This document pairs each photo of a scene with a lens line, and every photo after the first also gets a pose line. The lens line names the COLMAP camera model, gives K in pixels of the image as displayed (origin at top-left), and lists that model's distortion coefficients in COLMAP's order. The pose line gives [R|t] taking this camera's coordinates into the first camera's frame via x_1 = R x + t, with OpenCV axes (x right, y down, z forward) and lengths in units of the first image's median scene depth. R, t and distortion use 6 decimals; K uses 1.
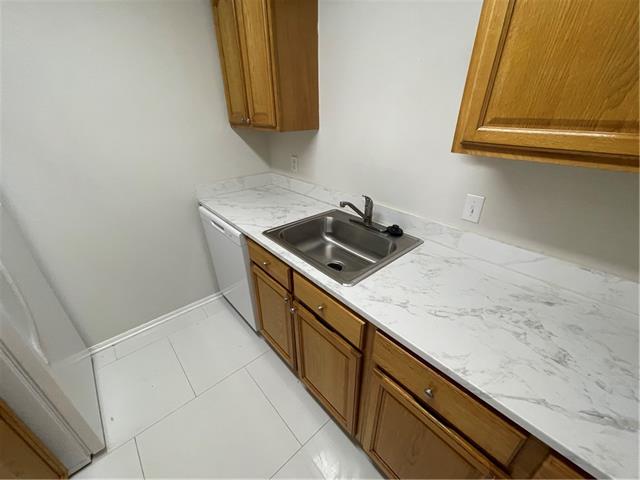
lens RADIAL K [[258.3, 0, 321.3], [0, 258.3, 239.7], [0, 0, 1]] dist [-0.003632, 0.000556]
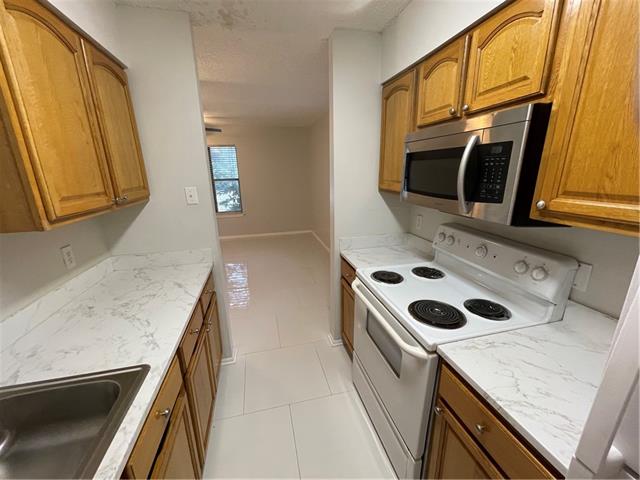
lens RADIAL K [[258.3, 0, 320.7], [0, 258.3, 238.7], [0, 0, 1]] dist [-0.003632, 0.000556]
pose [[-0.880236, -0.111533, 0.461244, -0.546215], [0.229743, 0.750316, 0.619874, -0.397902], [-0.415215, 0.651602, -0.634831, 0.686339]]
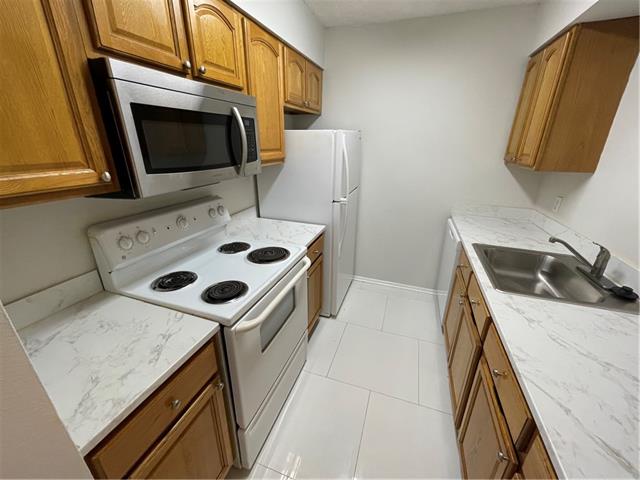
lens RADIAL K [[258.3, 0, 321.7], [0, 258.3, 240.2], [0, 0, 1]] dist [-0.003632, 0.000556]
pose [[0.478026, 0.320888, -0.817632, 0.415743], [-0.411282, 0.904295, 0.114446, 0.110256], [0.776105, 0.281569, 0.564252, -0.268294]]
